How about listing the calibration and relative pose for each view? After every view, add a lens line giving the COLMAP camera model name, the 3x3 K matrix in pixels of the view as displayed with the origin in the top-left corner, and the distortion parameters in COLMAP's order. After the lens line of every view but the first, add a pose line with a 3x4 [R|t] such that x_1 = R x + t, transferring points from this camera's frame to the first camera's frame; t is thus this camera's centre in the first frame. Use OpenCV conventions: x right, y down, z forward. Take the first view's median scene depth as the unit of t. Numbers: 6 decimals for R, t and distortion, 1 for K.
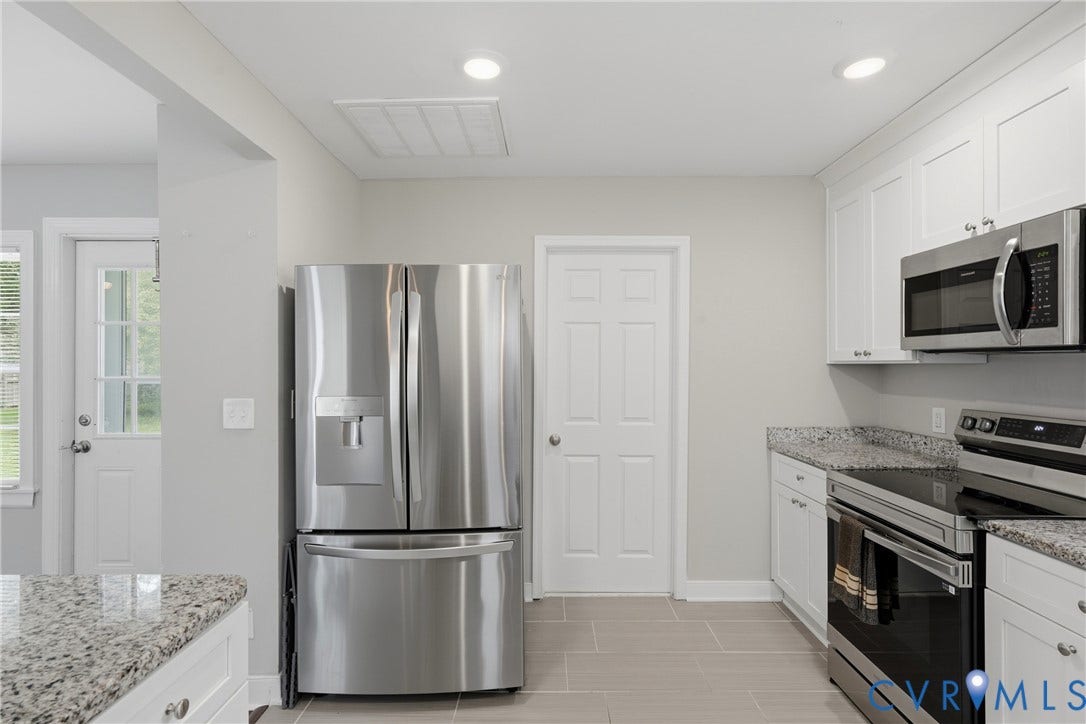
lens RADIAL K [[539.9, 0, 542.4], [0, 539.9, 360.0], [0, 0, 1]] dist [0.000769, 0.000171]
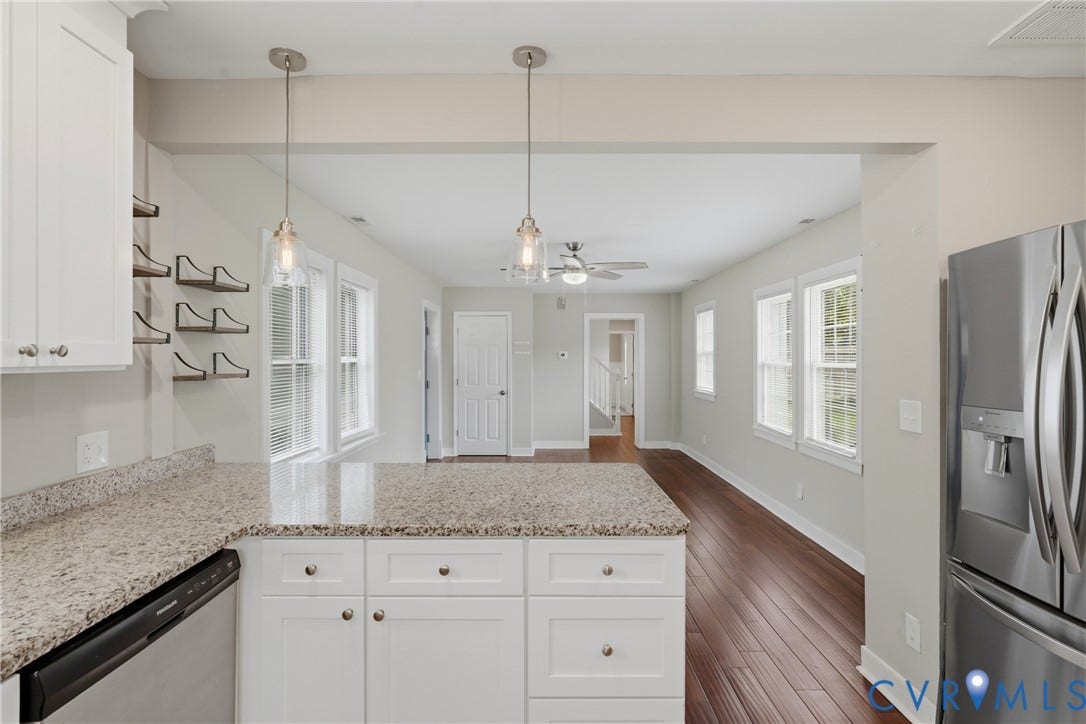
lens RADIAL K [[557.4, 0, 544.8], [0, 557.4, 359.4], [0, 0, 1]] dist [0.001906, -0.000033]
pose [[-0.000458, 0.004715, -0.999989, 0.447152], [0.005703, 0.999973, 0.004713, -0.012570], [0.999984, -0.005701, -0.000485, 0.329915]]
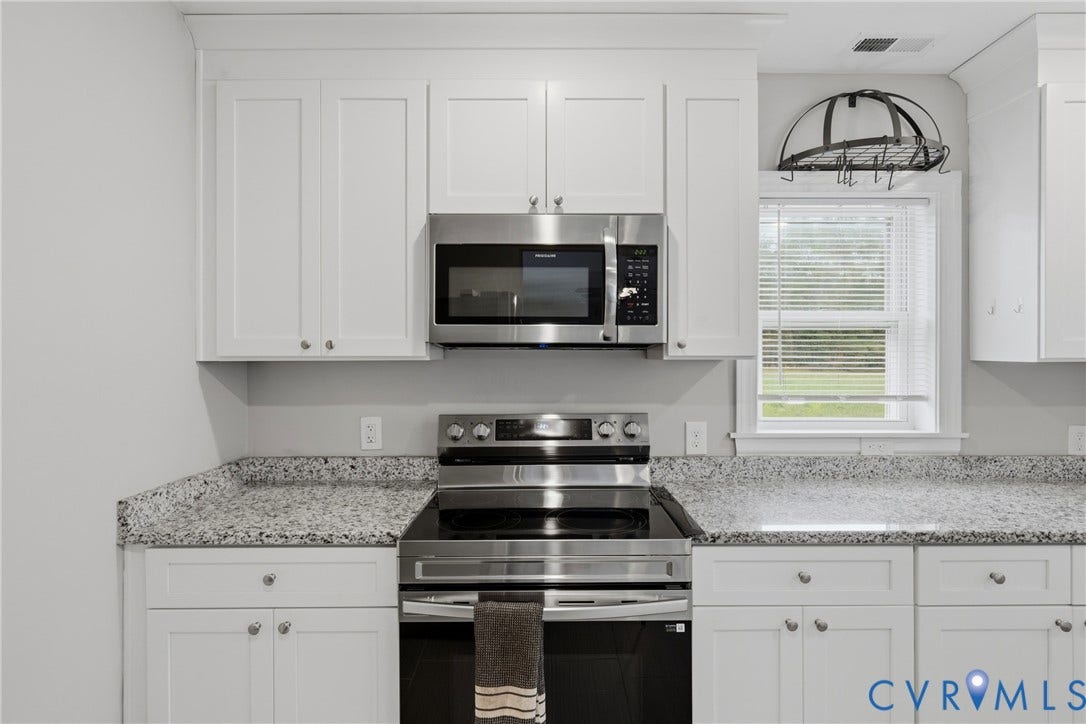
lens RADIAL K [[572.6, 0, 547.3], [0, 572.6, 353.8], [0, 0, 1]] dist [-0.001762, -0.000459]
pose [[-0.015171, 0.001174, 0.999884, -0.104126], [-0.006302, 0.999979, -0.001270, -0.003167], [-0.999865, -0.006321, -0.015163, 0.904277]]
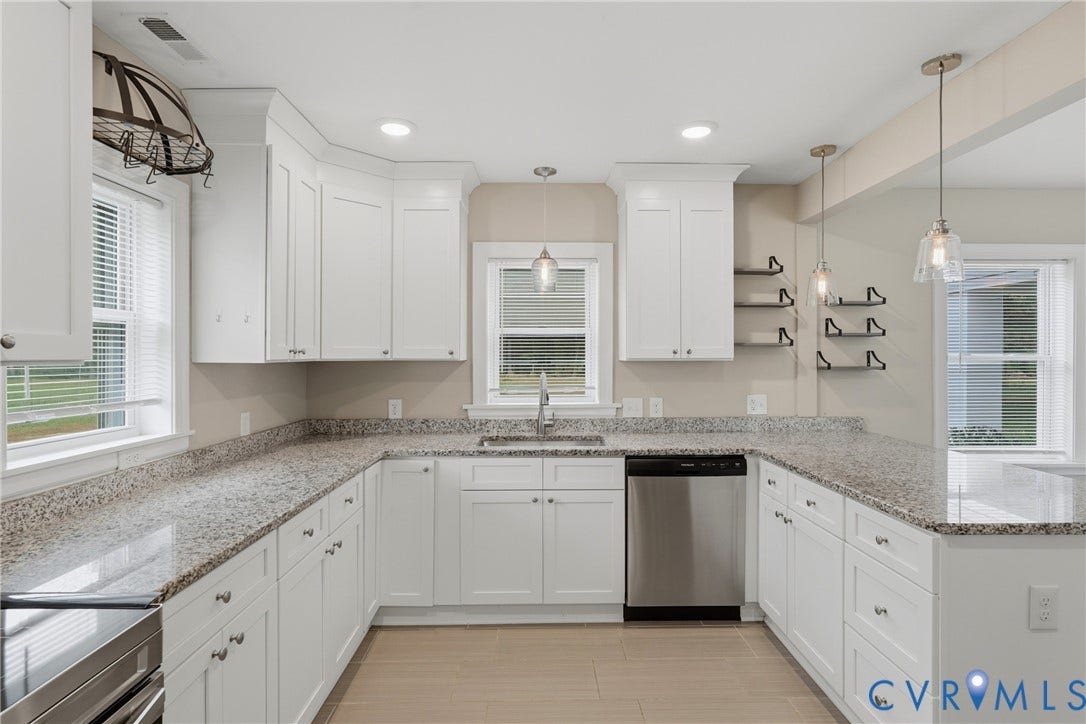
lens RADIAL K [[557.4, 0, 544.8], [0, 557.4, 359.4], [0, 0, 1]] dist [0.001906, -0.000033]
pose [[-0.999752, 0.002152, -0.022171, 0.235004], [0.002153, 0.999998, -0.000014, -0.002245], [0.022171, -0.000062, -0.999754, 1.216621]]
